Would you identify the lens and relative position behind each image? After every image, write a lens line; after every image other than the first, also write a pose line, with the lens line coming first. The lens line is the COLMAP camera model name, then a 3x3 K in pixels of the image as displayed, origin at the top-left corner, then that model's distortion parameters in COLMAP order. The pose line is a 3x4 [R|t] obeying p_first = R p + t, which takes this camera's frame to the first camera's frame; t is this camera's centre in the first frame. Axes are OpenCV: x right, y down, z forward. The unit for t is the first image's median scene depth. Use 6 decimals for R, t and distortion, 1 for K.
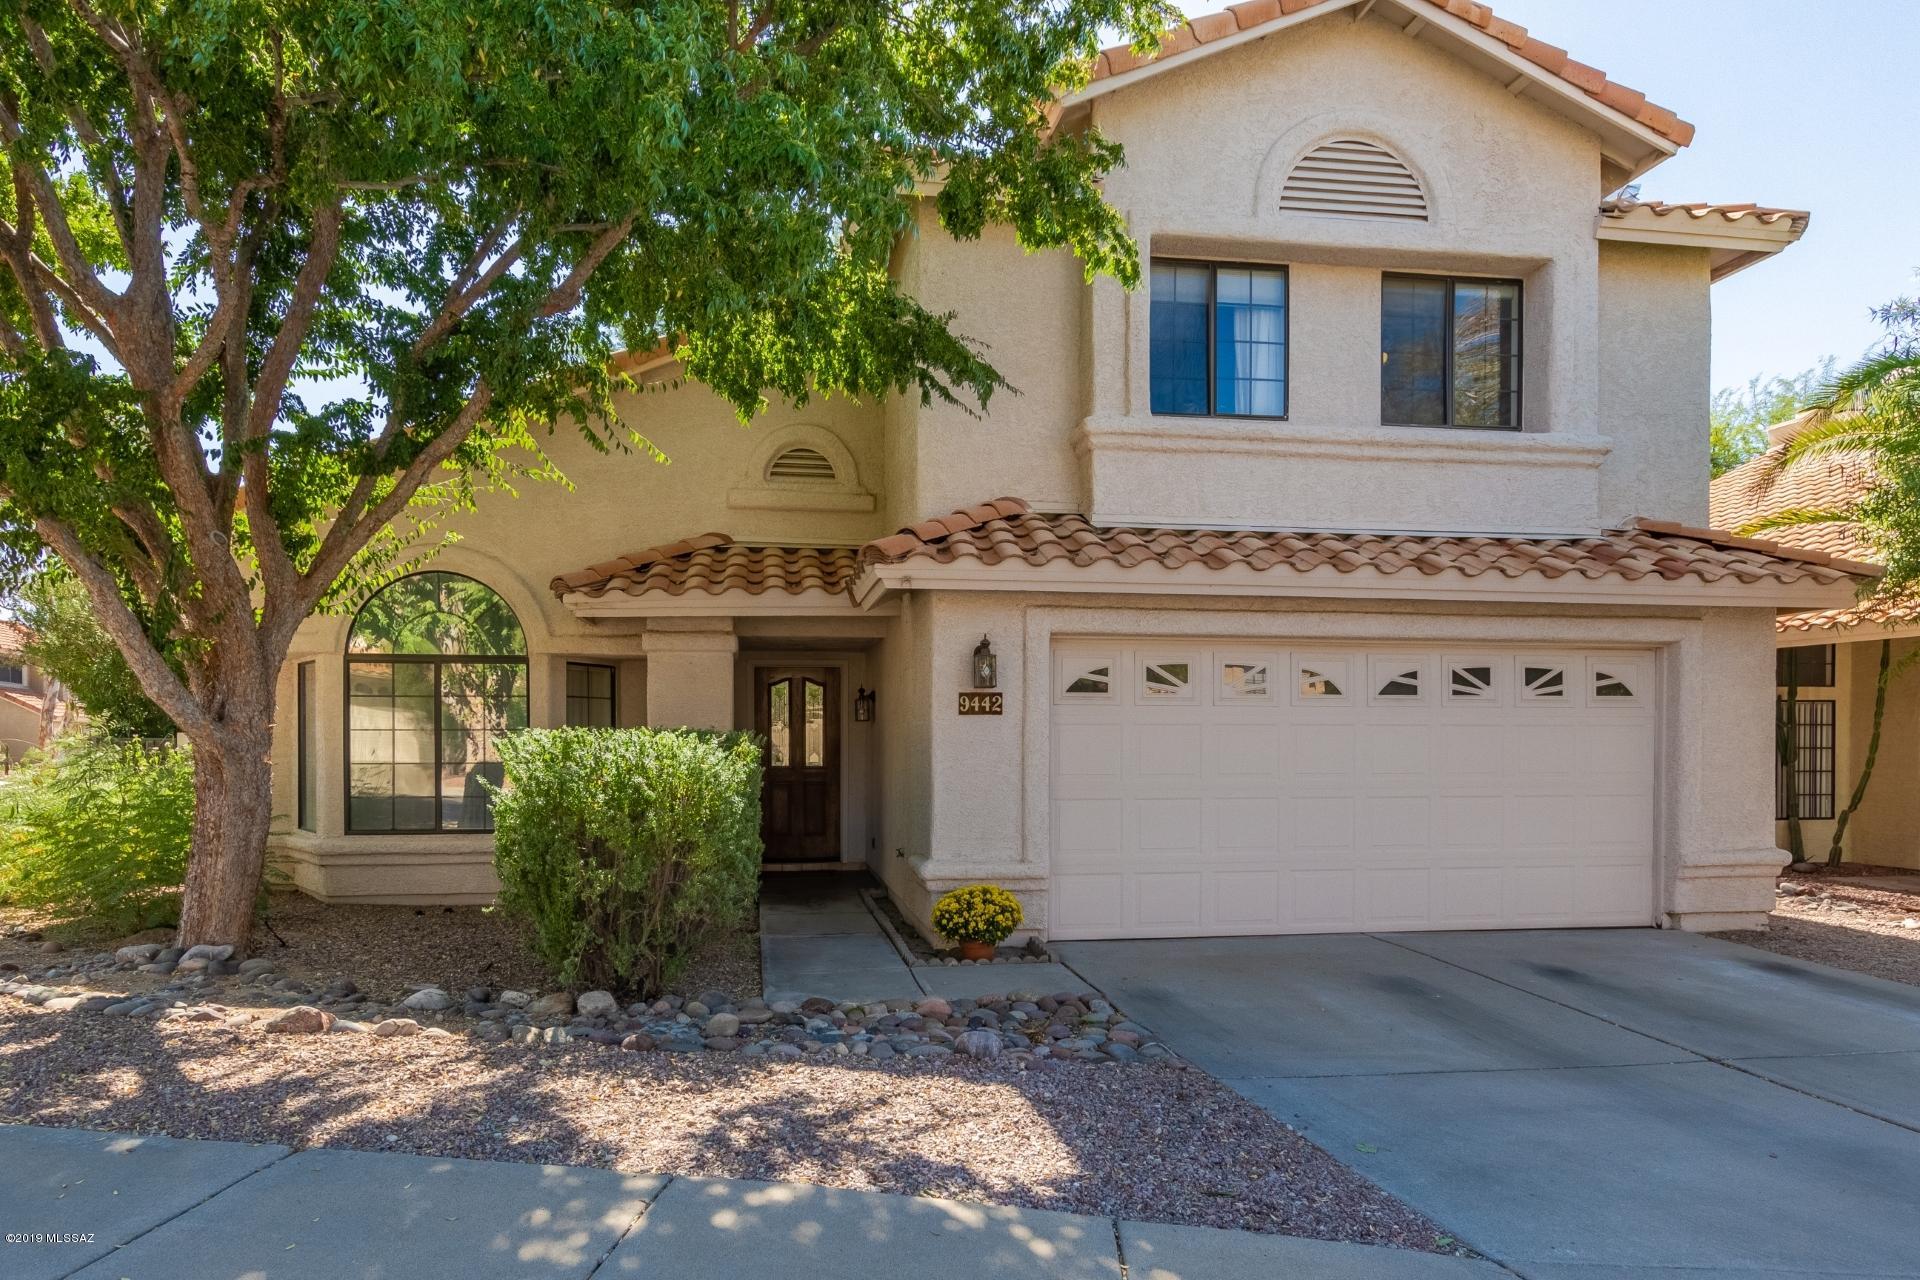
lens RADIAL K [[1046.7, 0, 959.8], [0, 1046.7, 638.8], [0, 0, 1]] dist [0.004228, 0.000182]
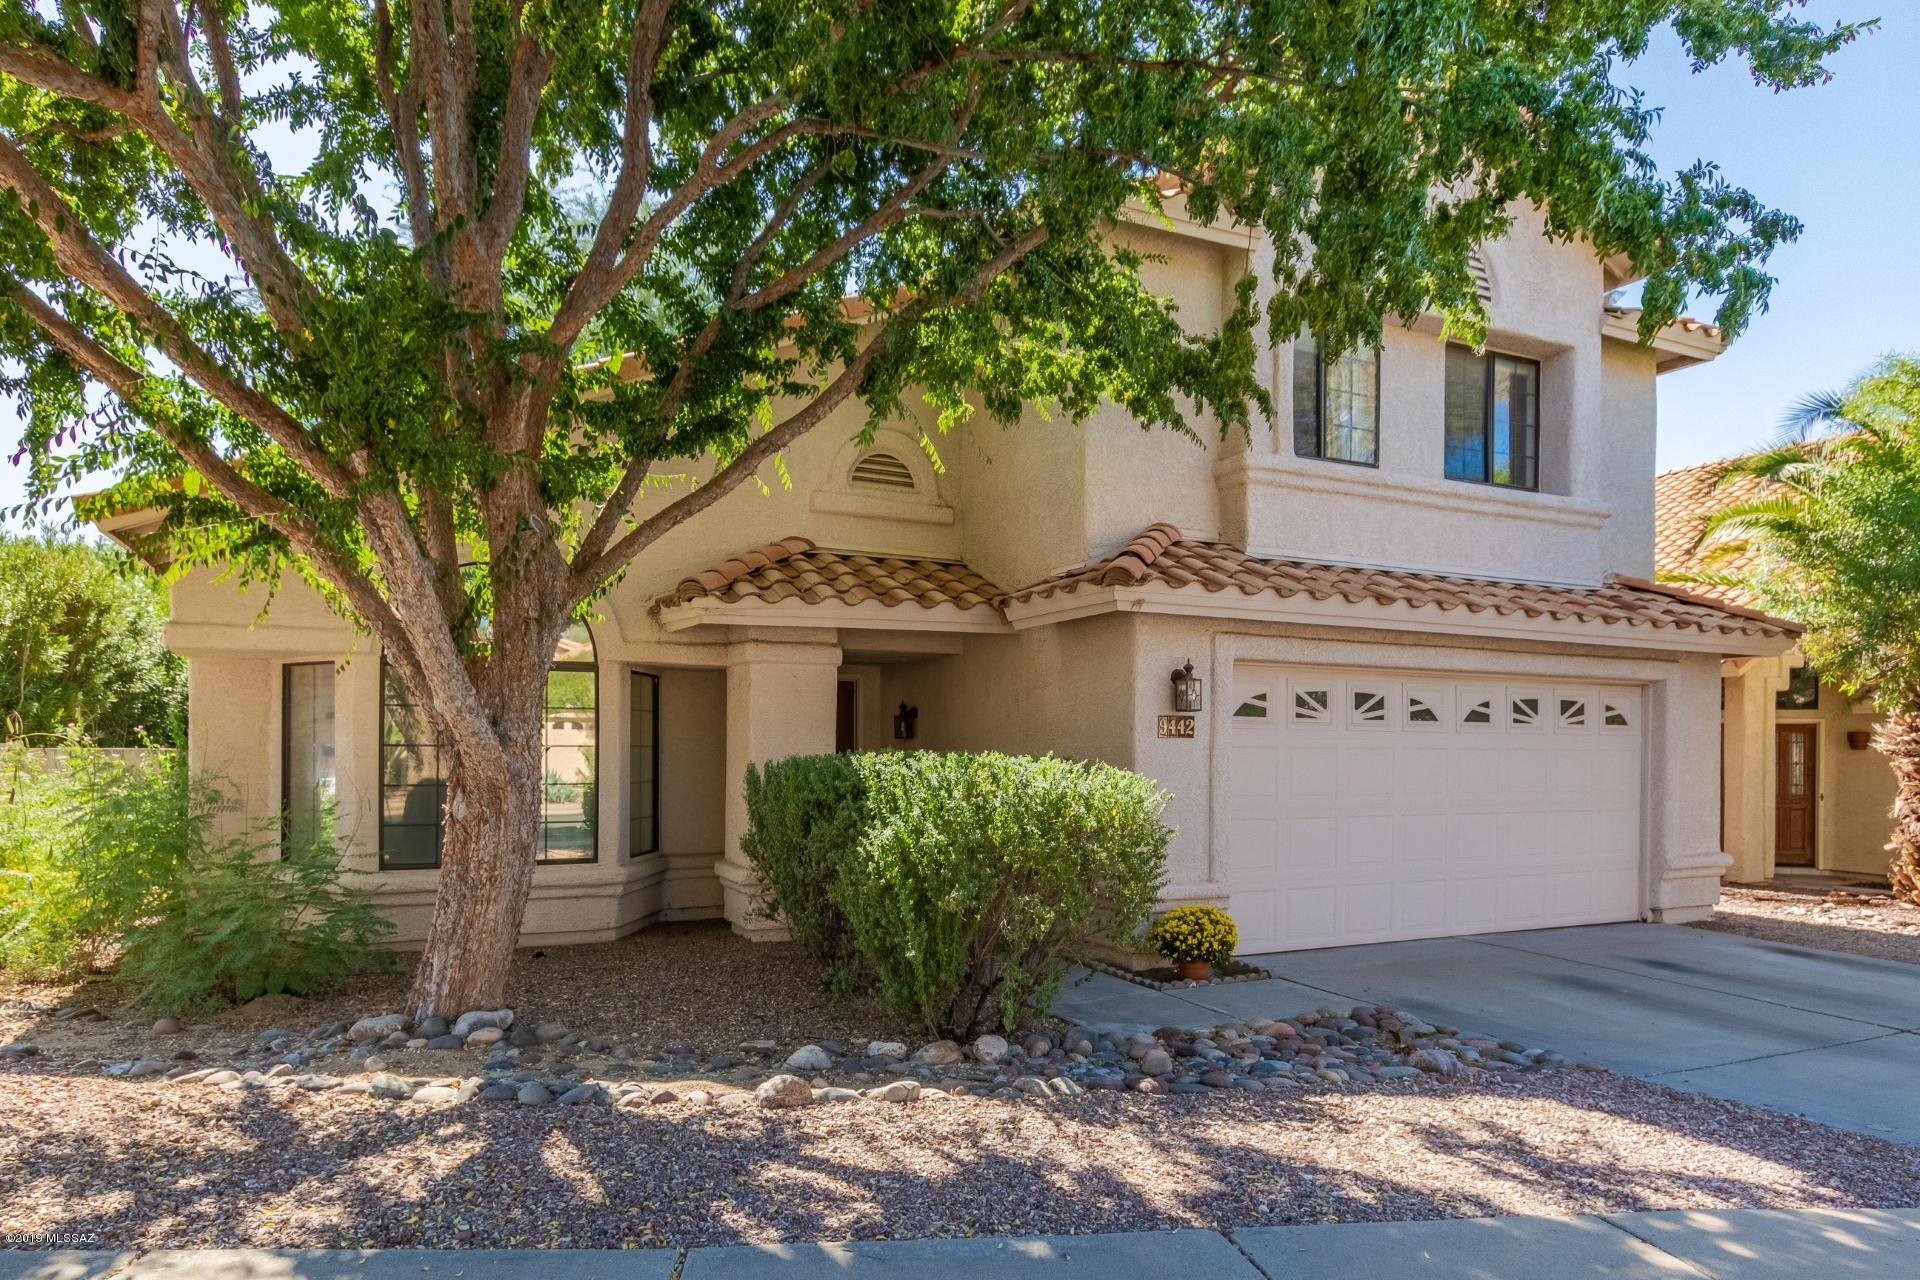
lens RADIAL K [[1046.7, 0, 959.7], [0, 1046.7, 648.5], [0, 0, 1]] dist [0.004228, 0.000182]
pose [[0.962268, 0.032388, 0.270169, -0.415471], [-0.032085, 0.999470, -0.005537, -0.001257], [-0.270205, -0.003340, 0.962797, 0.072358]]
